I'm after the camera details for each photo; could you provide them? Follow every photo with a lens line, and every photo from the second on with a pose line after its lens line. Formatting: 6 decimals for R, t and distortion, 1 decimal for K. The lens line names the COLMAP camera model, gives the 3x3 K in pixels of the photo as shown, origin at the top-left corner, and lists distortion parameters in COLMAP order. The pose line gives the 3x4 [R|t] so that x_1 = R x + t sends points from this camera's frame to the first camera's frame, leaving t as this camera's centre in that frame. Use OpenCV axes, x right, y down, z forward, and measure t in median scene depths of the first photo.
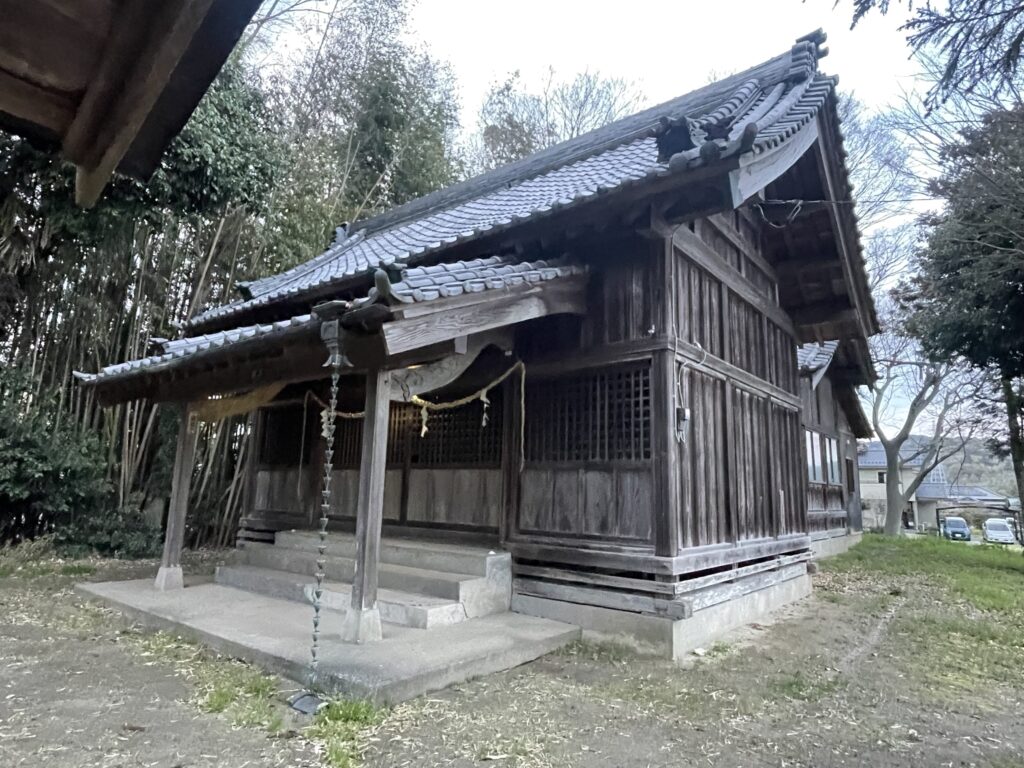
lens RADIAL K [[619.5, 0, 510.0], [0, 619.5, 382.1], [0, 0, 1]] dist [-0.009087, -0.000830]
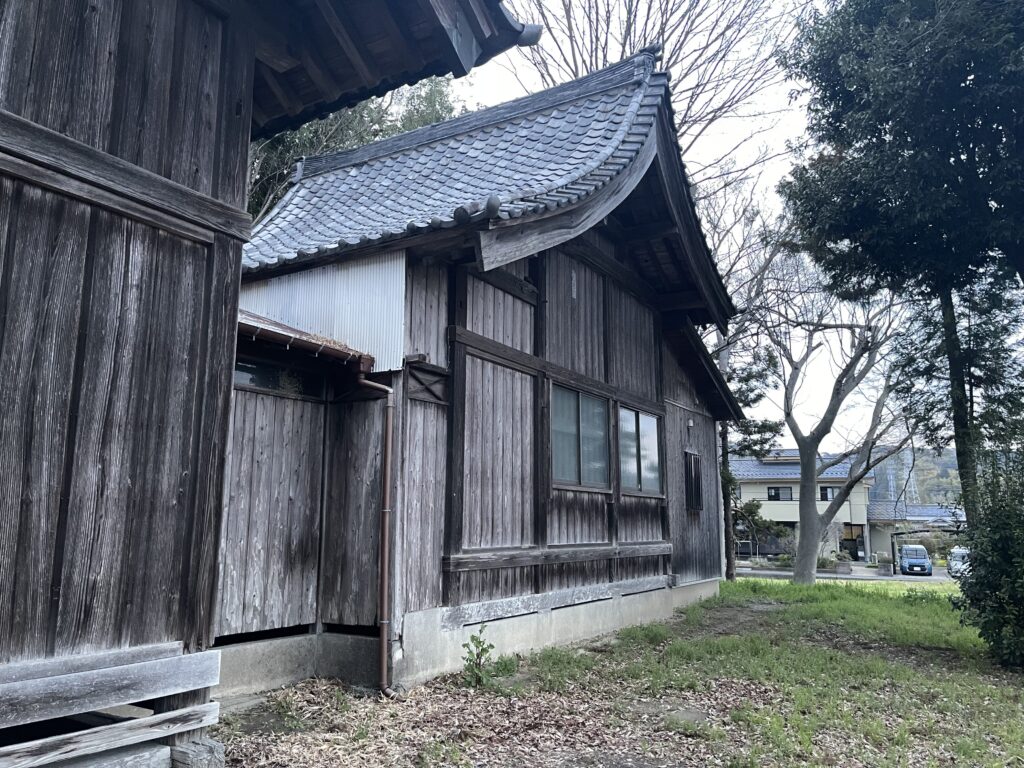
lens RADIAL K [[766.0, 0, 509.1], [0, 766.0, 382.0], [0, 0, 1]] dist [0.072700, -0.090439]
pose [[0.992258, 0.008511, 0.123904, 0.192172], [-0.008746, 0.999961, 0.001354, 0.039012], [-0.123888, -0.002427, 0.992293, 0.201737]]
